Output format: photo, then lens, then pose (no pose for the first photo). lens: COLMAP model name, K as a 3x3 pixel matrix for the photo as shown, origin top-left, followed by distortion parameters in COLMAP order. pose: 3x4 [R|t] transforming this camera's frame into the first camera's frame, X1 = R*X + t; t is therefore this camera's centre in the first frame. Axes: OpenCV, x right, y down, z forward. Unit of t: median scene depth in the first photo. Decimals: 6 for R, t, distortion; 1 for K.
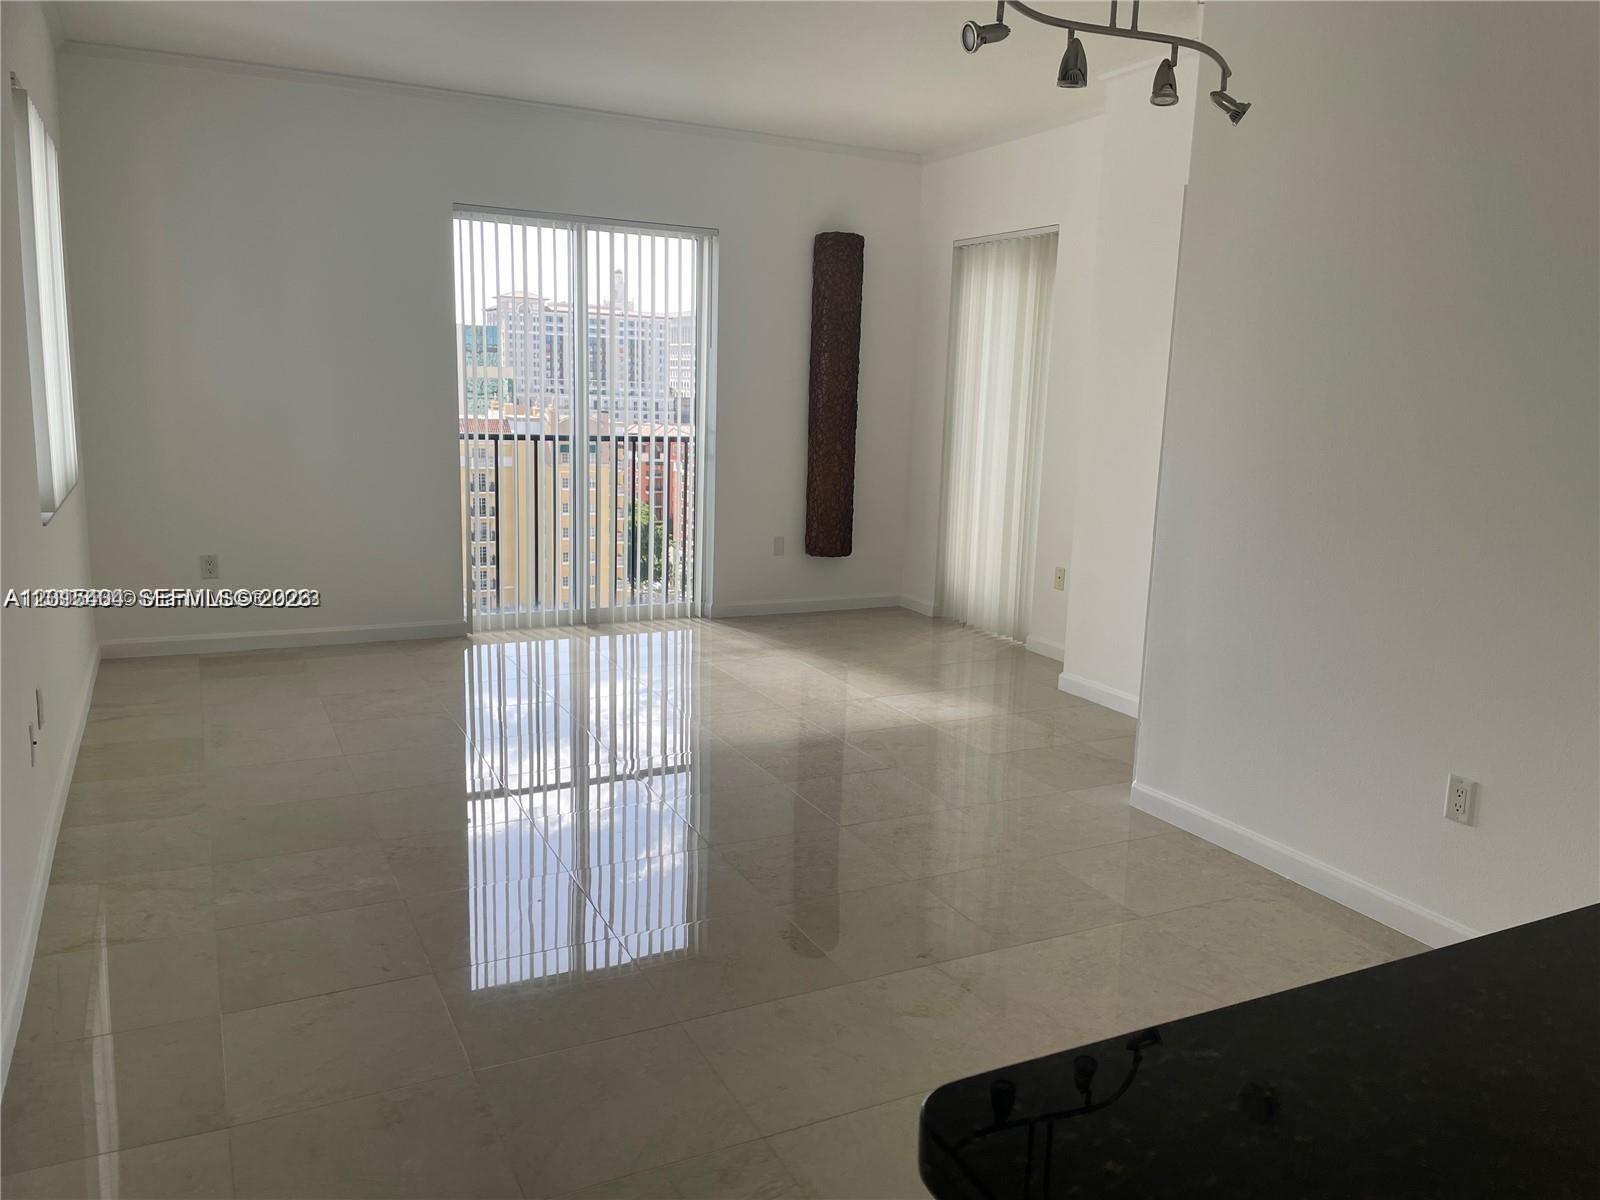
lens RADIAL K [[1216.3, 0, 798.9], [0, 1216.3, 600.5], [0, 0, 1]] dist [0.003631, 0.000665]
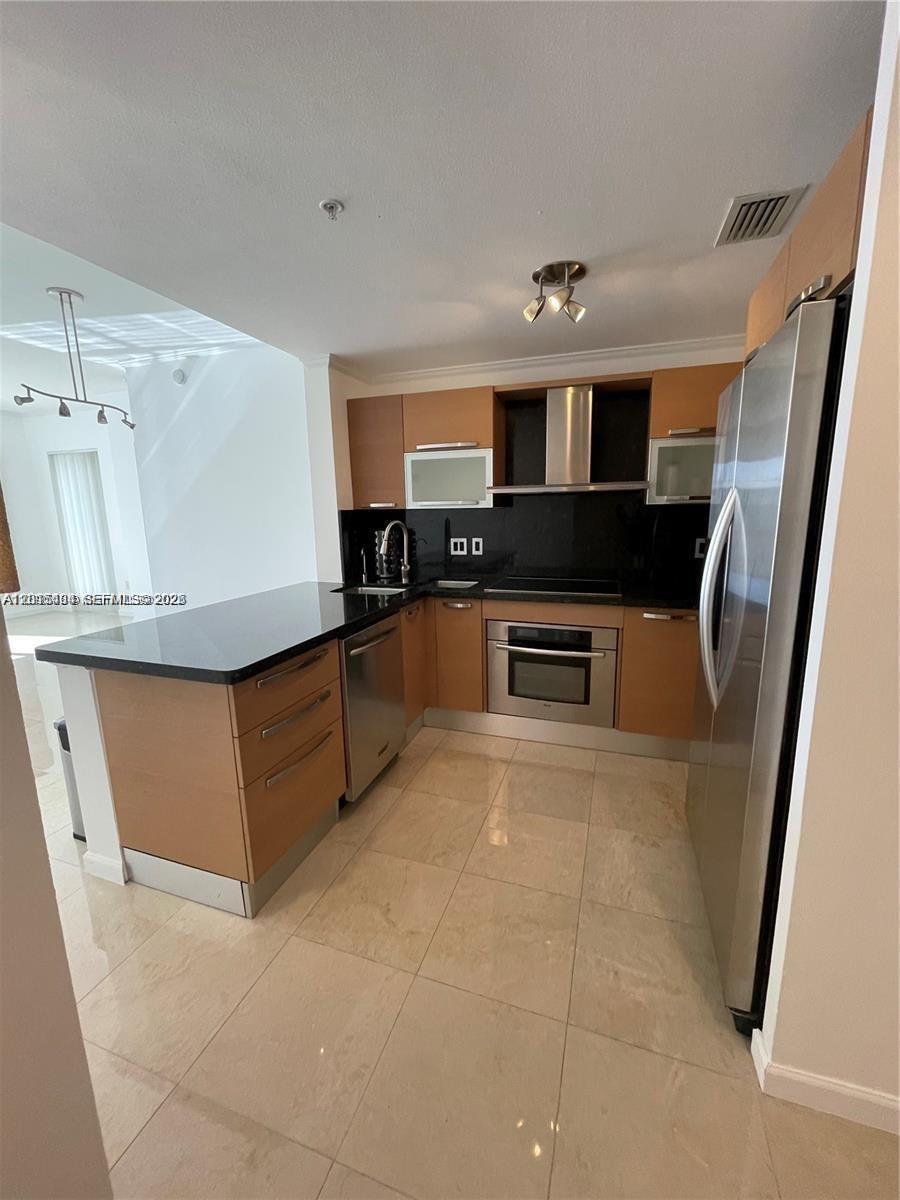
lens RADIAL K [[483.6, 0, 452.8], [0, 483.6, 599.2], [0, 0, 1]] dist [-0.001343, -0.000288]
pose [[0.712710, -0.165701, 0.681607, 0.005204], [0.158253, 0.984630, 0.073892, 0.114966], [-0.683374, 0.055203, 0.727978, -0.577061]]
